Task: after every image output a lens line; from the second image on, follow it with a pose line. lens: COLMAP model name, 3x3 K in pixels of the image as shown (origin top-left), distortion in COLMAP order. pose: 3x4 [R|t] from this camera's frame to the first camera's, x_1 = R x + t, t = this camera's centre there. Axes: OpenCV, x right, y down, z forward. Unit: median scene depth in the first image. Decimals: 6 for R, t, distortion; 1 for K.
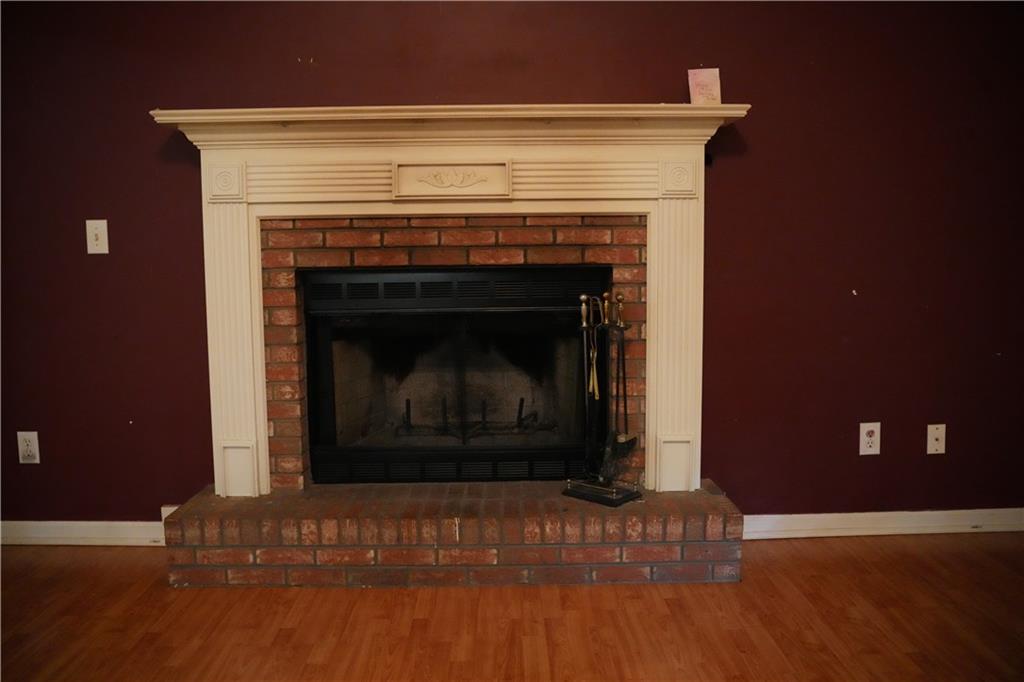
lens RADIAL K [[824.4, 0, 500.3], [0, 824.4, 344.0], [0, 0, 1]] dist [-0.104995, 0.073997]
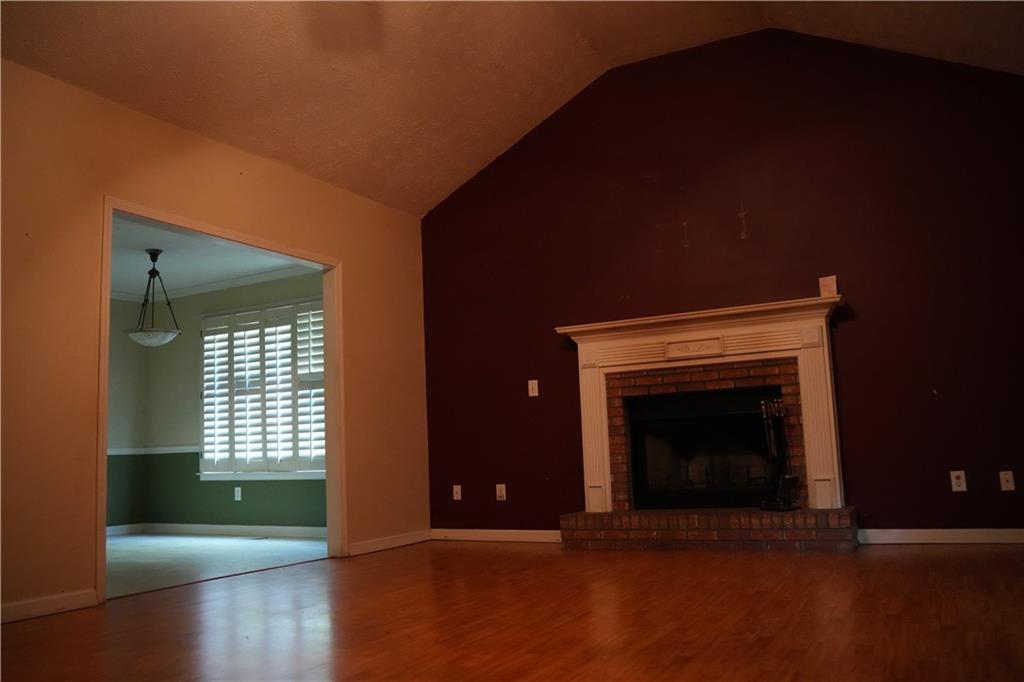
lens RADIAL K [[824.4, 0, 508.6], [0, 824.4, 341.8], [0, 0, 1]] dist [-0.104995, 0.073997]
pose [[0.876602, -0.090572, -0.472617, 0.482639], [-0.019780, 0.974516, -0.223444, 0.236968], [0.480810, 0.205219, 0.852471, -0.911951]]
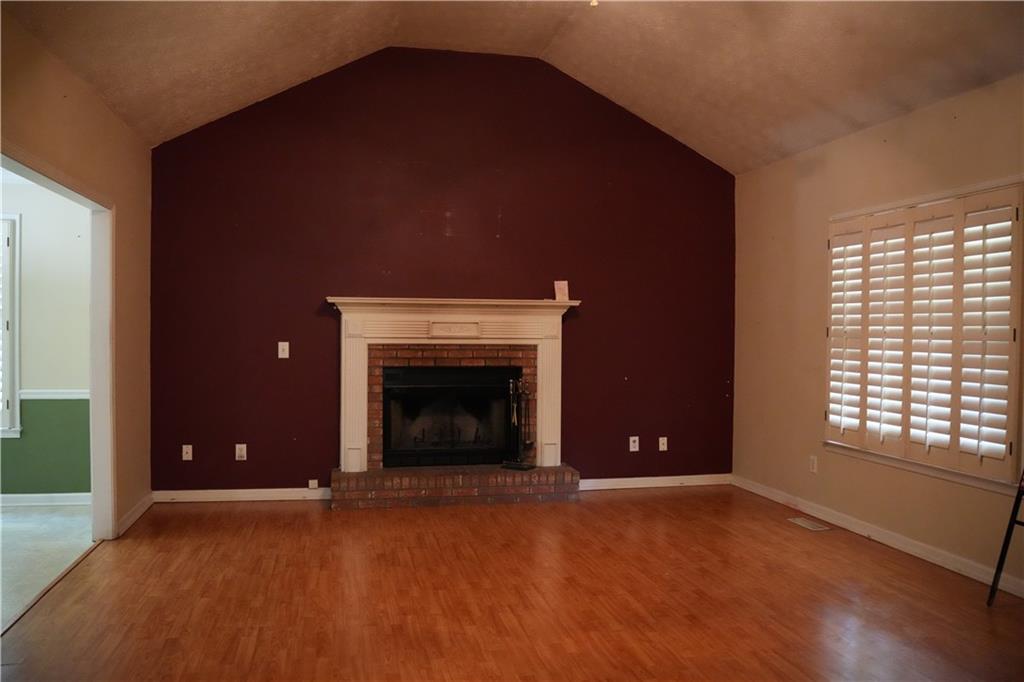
lens RADIAL K [[824.4, 0, 510.5], [0, 824.4, 344.4], [0, 0, 1]] dist [-0.104995, 0.073997]
pose [[0.978063, 0.013792, 0.207850, -0.376765], [0.005444, 0.995773, -0.091692, 0.053167], [-0.208236, 0.090812, 0.973854, -1.243967]]
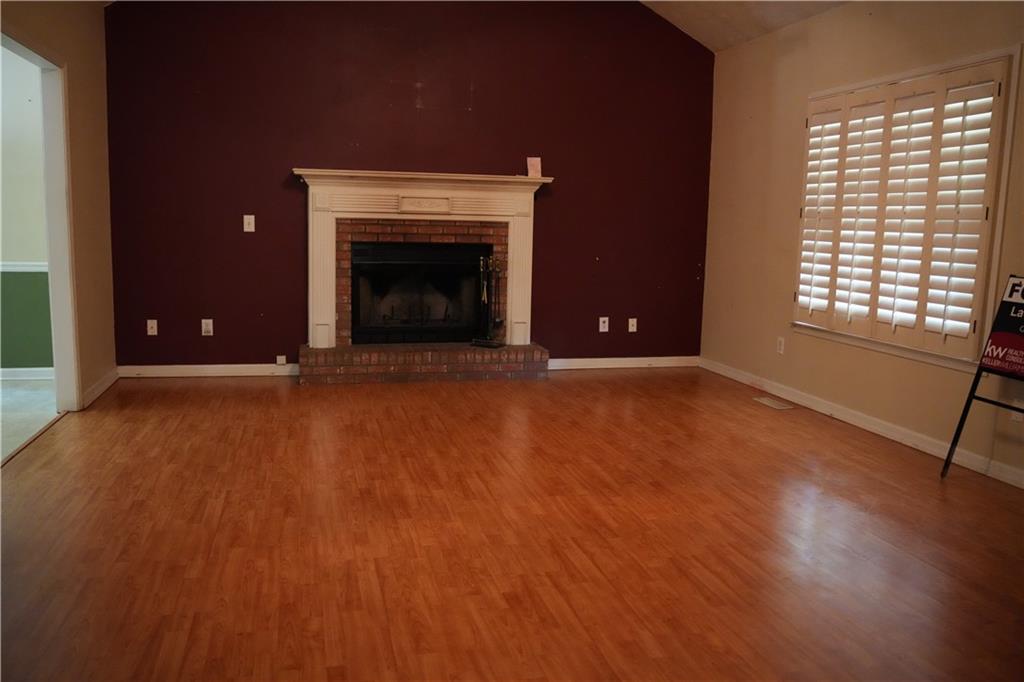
lens RADIAL K [[824.4, 0, 513.4], [0, 824.4, 342.8], [0, 0, 1]] dist [-0.104995, 0.073997]
pose [[0.969305, -0.001276, 0.245857, -0.369545], [-0.007263, 0.999401, 0.033824, 0.098974], [-0.245753, -0.034571, 0.968716, -1.225366]]
